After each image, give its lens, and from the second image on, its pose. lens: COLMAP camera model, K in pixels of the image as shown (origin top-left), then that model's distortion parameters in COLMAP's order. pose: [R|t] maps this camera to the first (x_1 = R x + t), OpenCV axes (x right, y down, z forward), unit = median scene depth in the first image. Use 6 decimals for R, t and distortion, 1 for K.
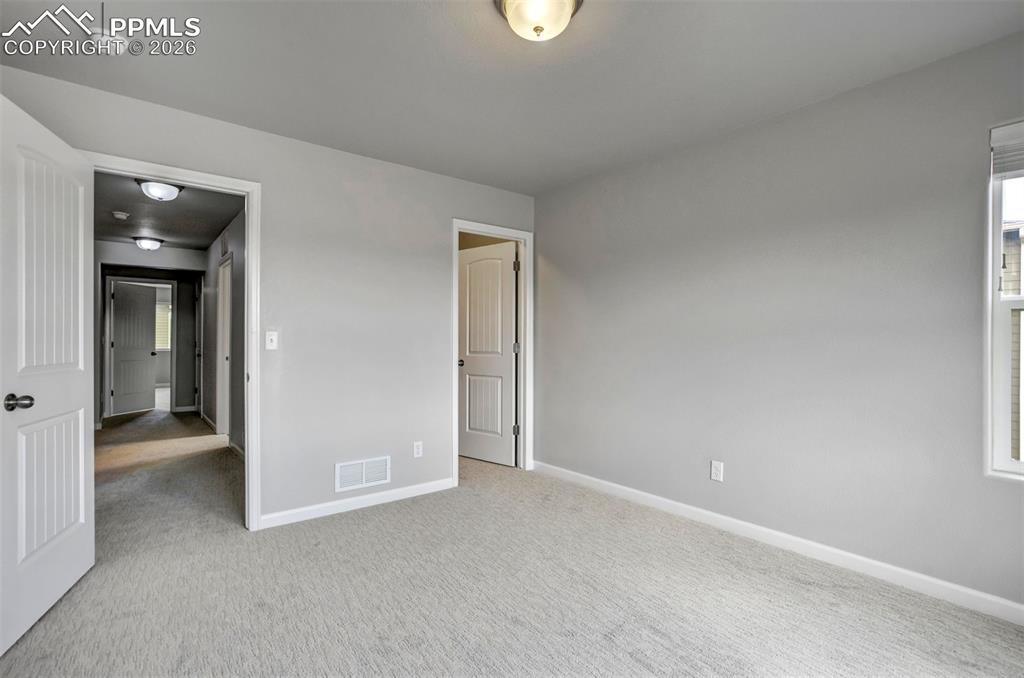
lens RADIAL K [[477.4, 0, 503.3], [0, 477.4, 339.6], [0, 0, 1]] dist [-0.032204, 0.014305]
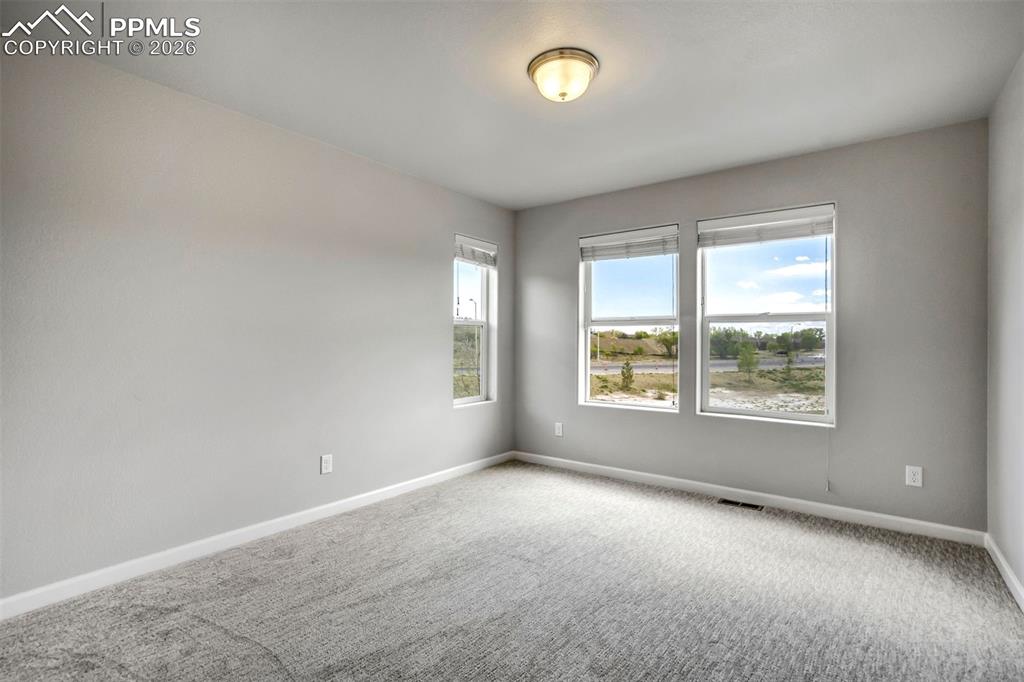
lens RADIAL K [[477.4, 0, 509.2], [0, 477.4, 344.1], [0, 0, 1]] dist [-0.032204, 0.014305]
pose [[-0.236809, -0.002102, 0.971554, -0.699817], [0.002299, 0.999994, 0.002723, 0.015109], [-0.971553, 0.002879, -0.236803, 0.914199]]
